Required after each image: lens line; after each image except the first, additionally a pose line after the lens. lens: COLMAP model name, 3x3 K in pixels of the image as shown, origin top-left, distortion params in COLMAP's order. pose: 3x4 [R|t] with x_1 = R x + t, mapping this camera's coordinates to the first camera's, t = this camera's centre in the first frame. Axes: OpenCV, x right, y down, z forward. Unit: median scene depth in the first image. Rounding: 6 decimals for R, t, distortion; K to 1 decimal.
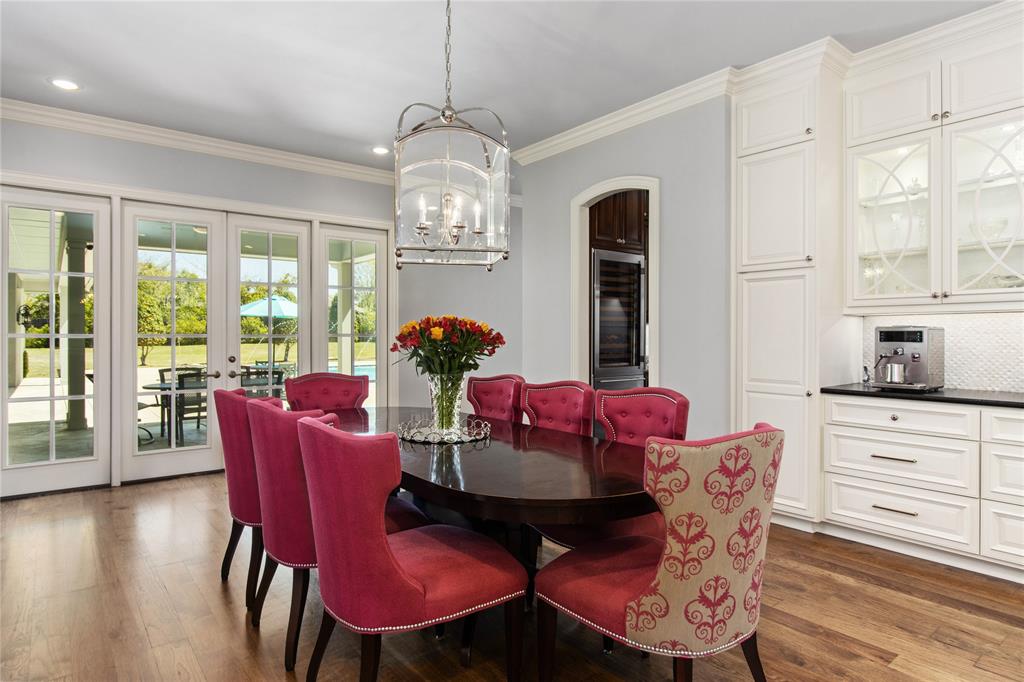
lens RADIAL K [[587.2, 0, 515.6], [0, 587.2, 336.9], [0, 0, 1]] dist [-0.000843, -0.000037]
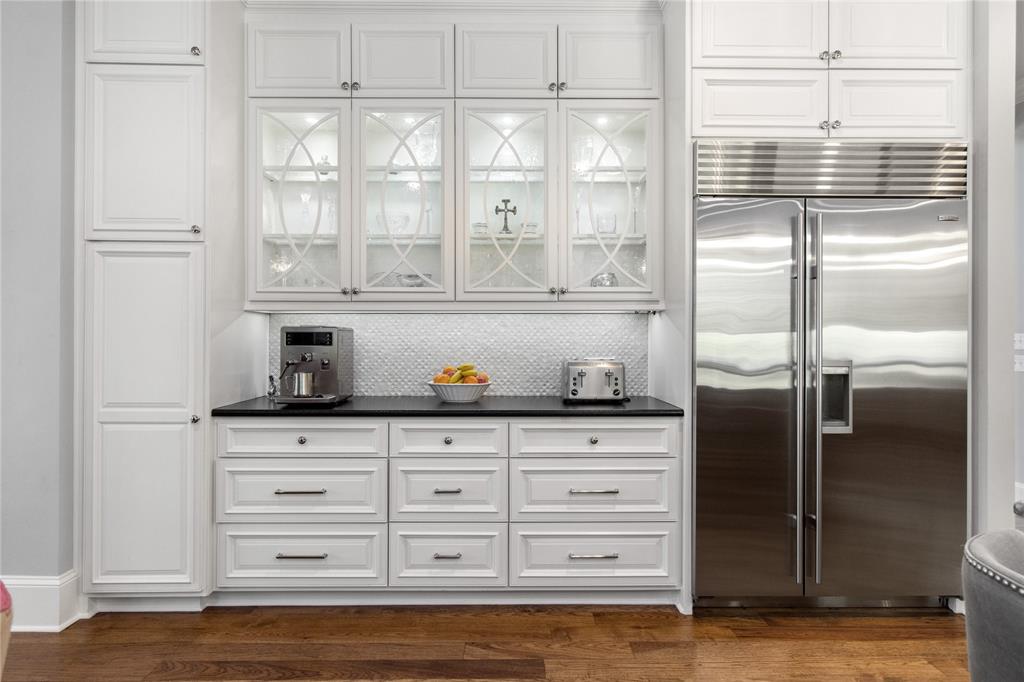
lens RADIAL K [[587.2, 0, 515.6], [0, 587.2, 336.9], [0, 0, 1]] dist [-0.000843, -0.000037]
pose [[0.614048, 0.001836, 0.789266, 0.178830], [0.000463, 0.999996, -0.002687, -0.000936], [-0.789268, 0.002015, 0.614045, 0.258920]]
